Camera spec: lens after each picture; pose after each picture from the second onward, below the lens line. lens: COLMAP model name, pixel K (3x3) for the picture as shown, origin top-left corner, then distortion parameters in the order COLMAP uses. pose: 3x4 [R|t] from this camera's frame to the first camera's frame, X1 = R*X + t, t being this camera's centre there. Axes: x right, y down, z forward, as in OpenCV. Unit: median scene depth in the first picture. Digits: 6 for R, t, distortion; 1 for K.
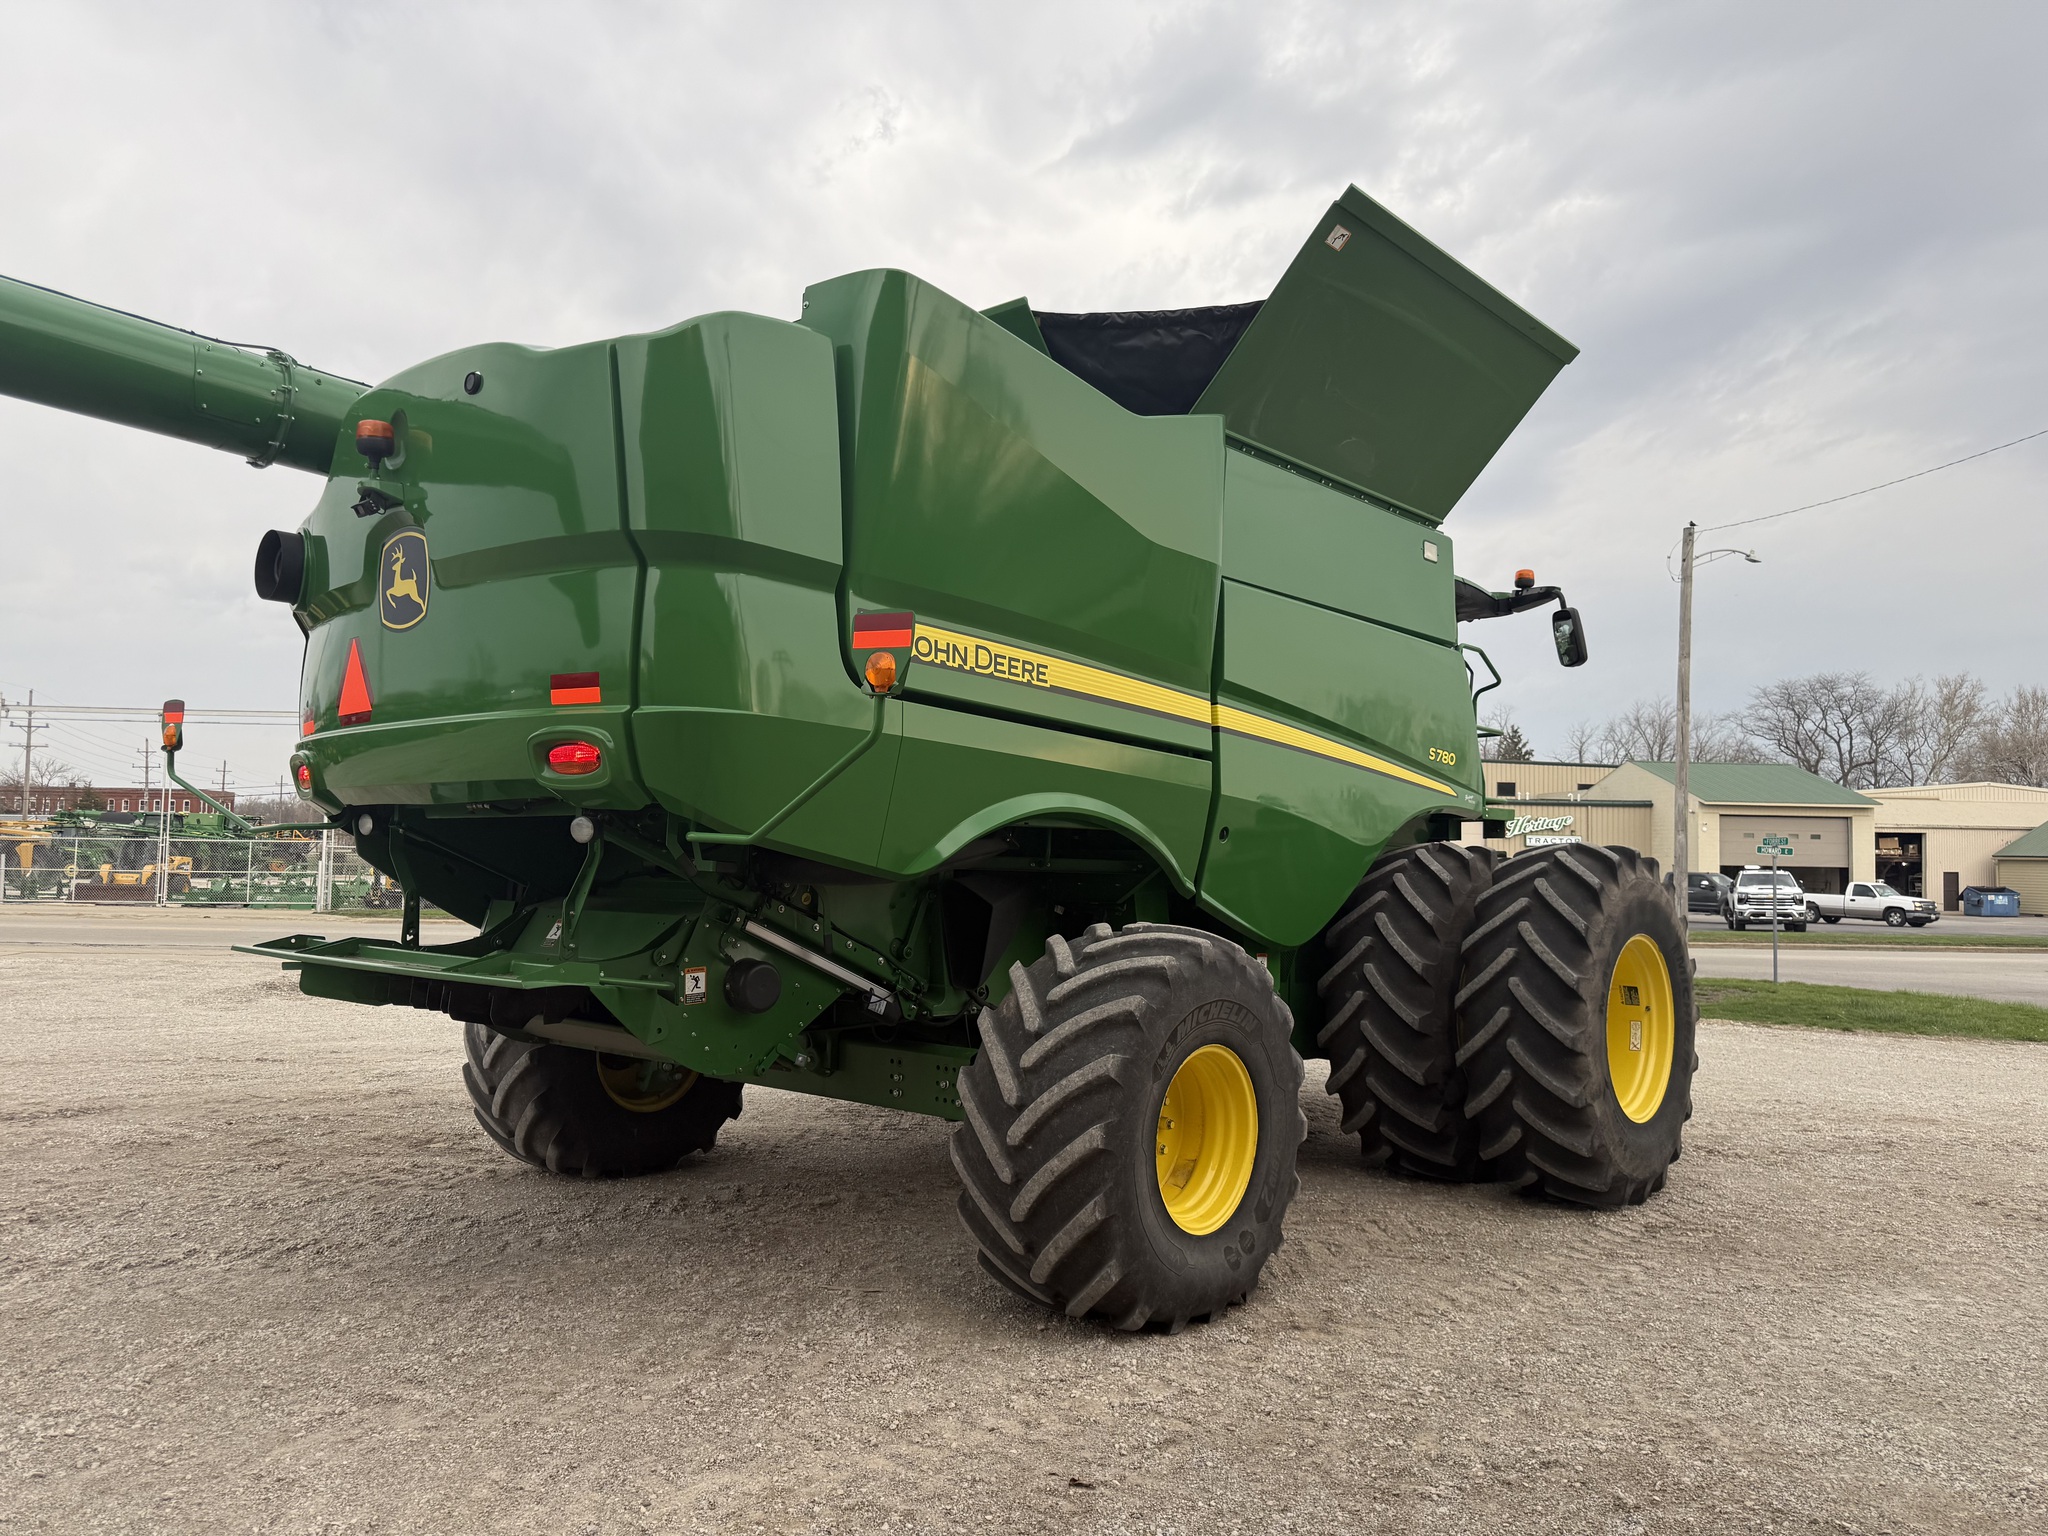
lens RADIAL K [[1484.0, 0, 1024.0], [0, 1484.0, 768.0], [0, 0, 1]] dist [0.077676, -0.095775]
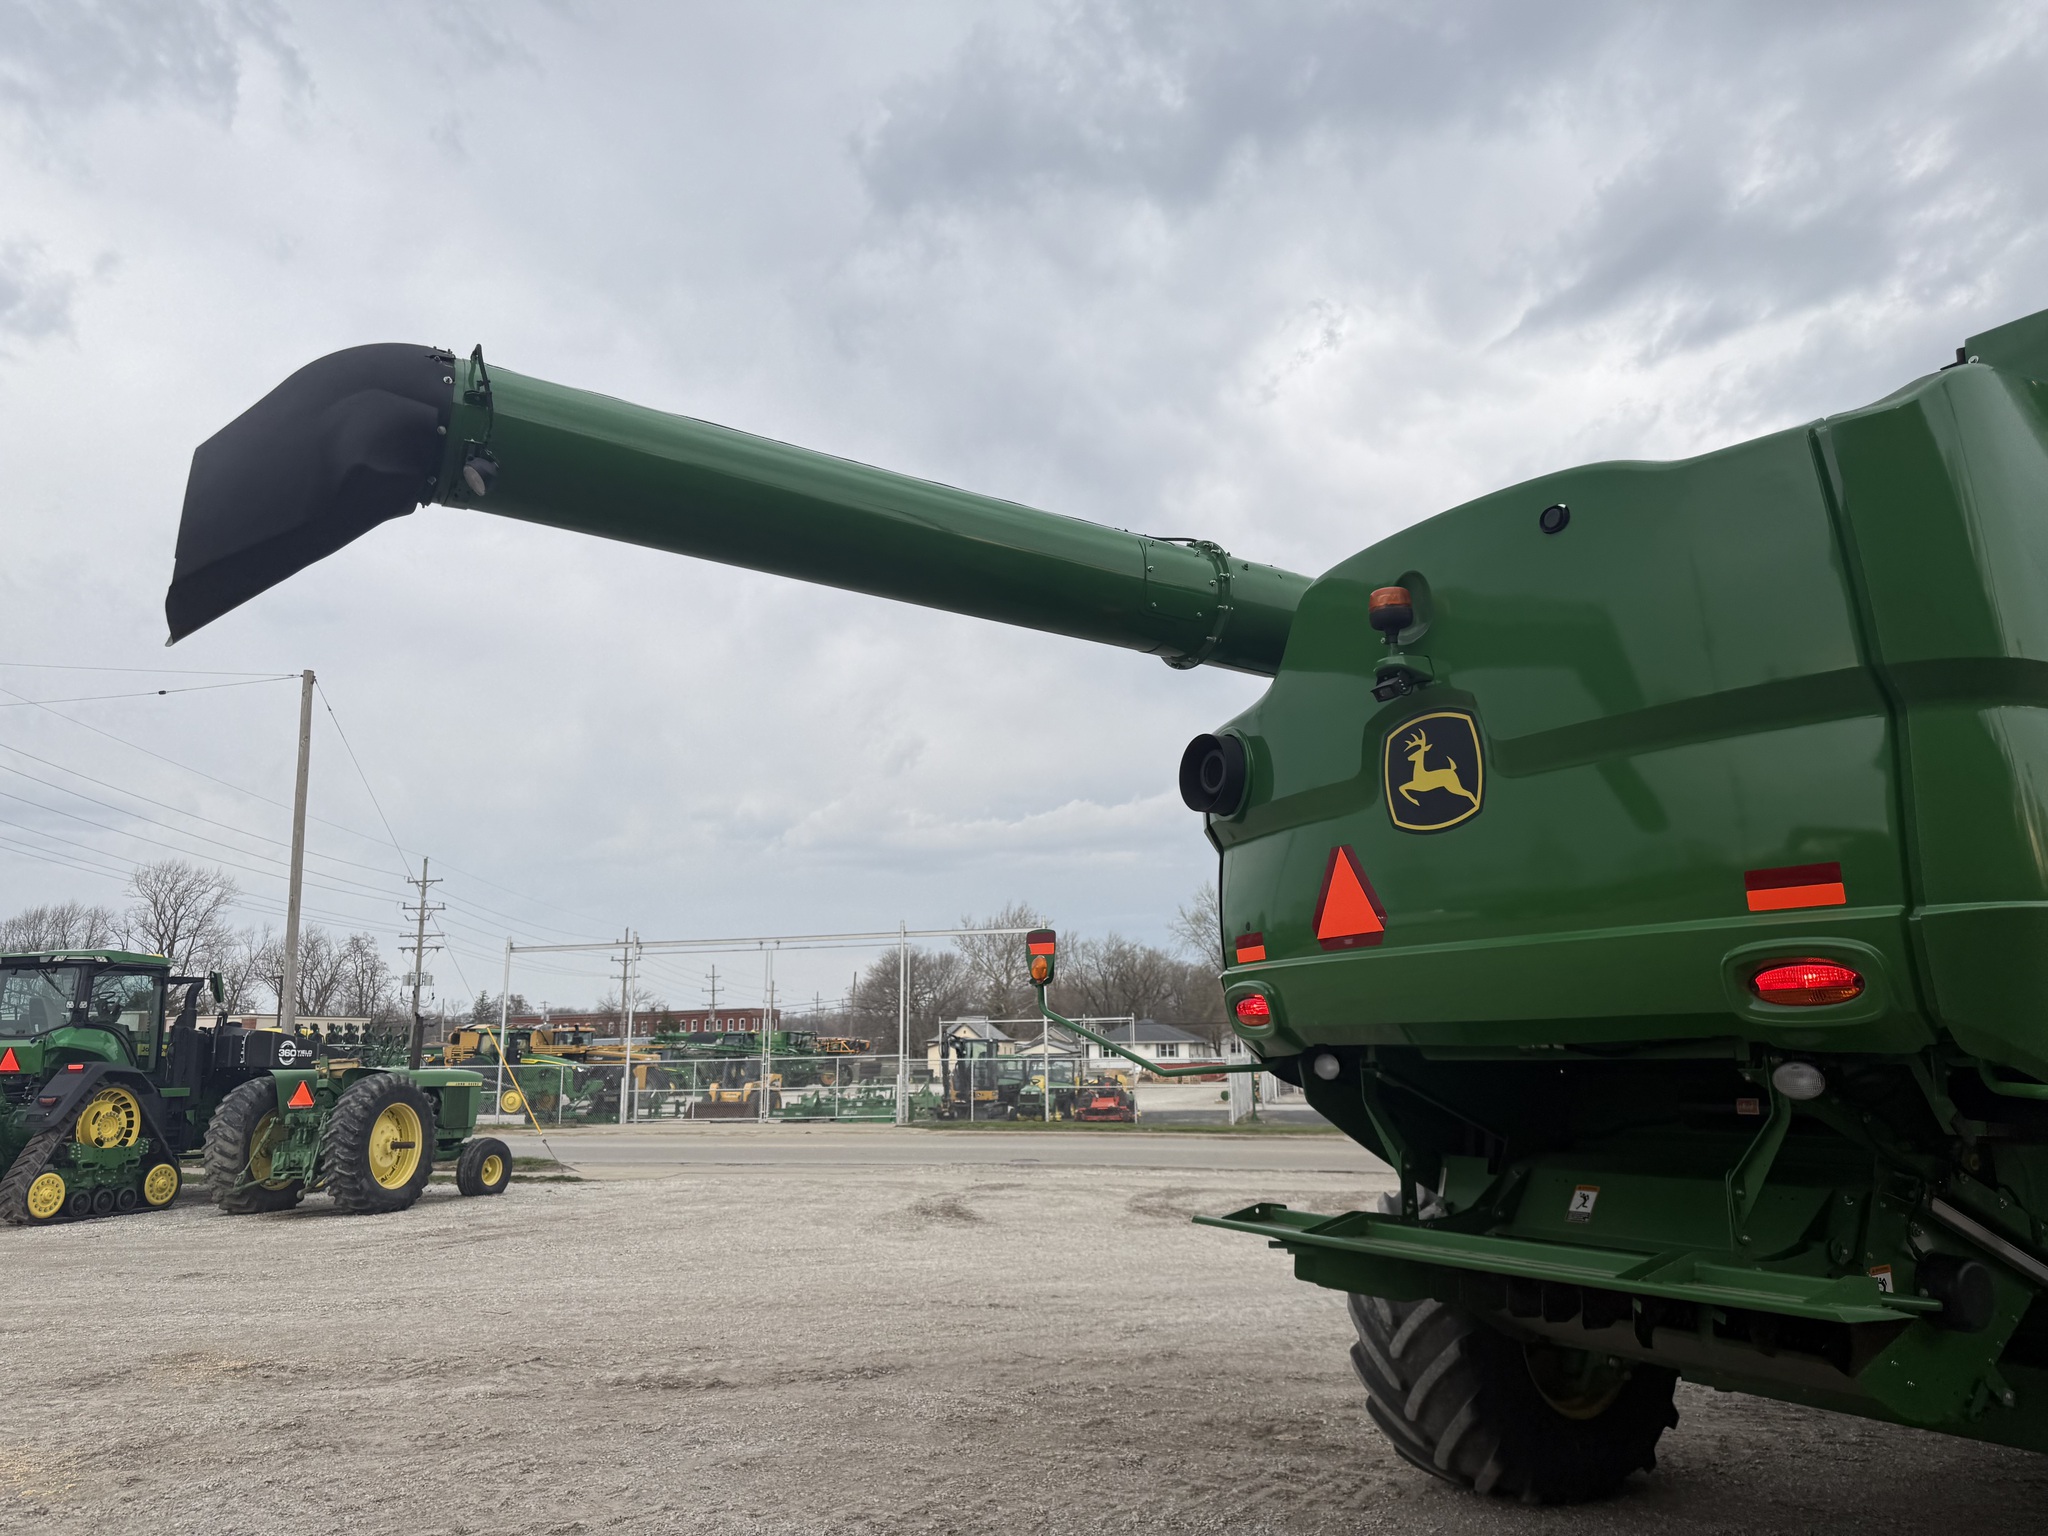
lens RADIAL K [[1471.6, 0, 1028.1], [0, 1471.6, 756.0], [0, 0, 1]] dist [0.085611, -0.068965]
pose [[0.949257, -0.092990, -0.300439, -0.047105], [0.050530, 0.987973, -0.146139, -0.003135], [0.310415, 0.123542, 0.942539, 0.019782]]
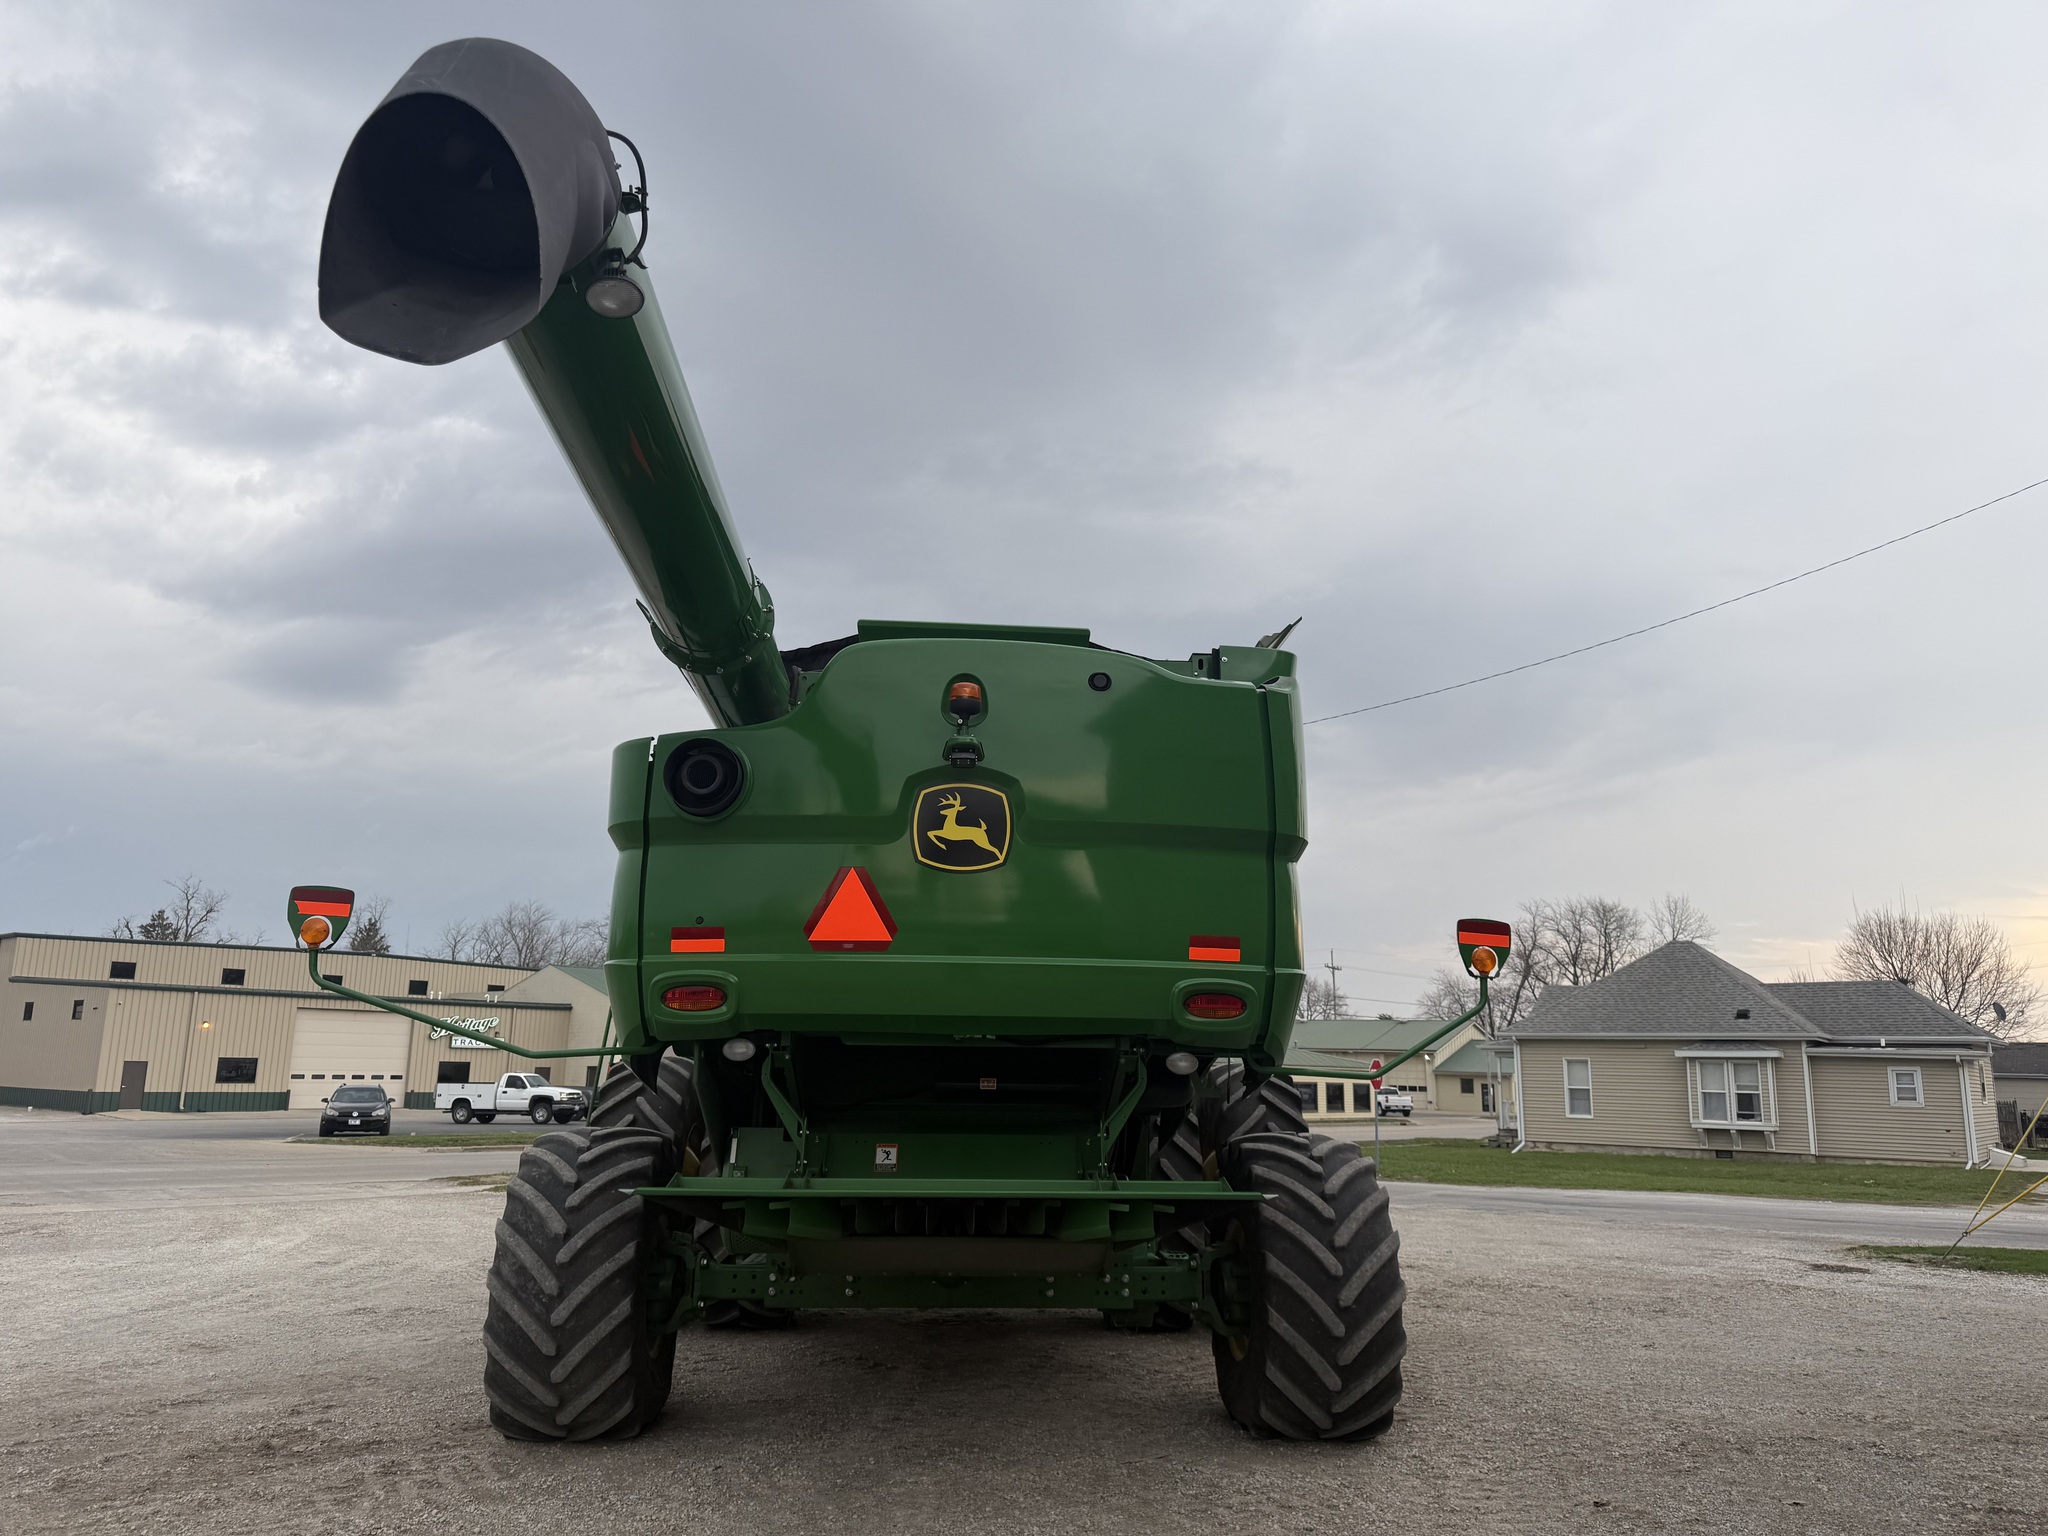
lens RADIAL K [[1499.8, 0, 1019.2], [0, 1499.8, 769.3], [0, 0, 1]] dist [0.080194, -0.097884]
pose [[0.688984, 0.141246, 0.710880, -0.145170], [-0.047831, 0.987549, -0.149861, -0.000578], [-0.723197, 0.069250, 0.687161, 0.027089]]
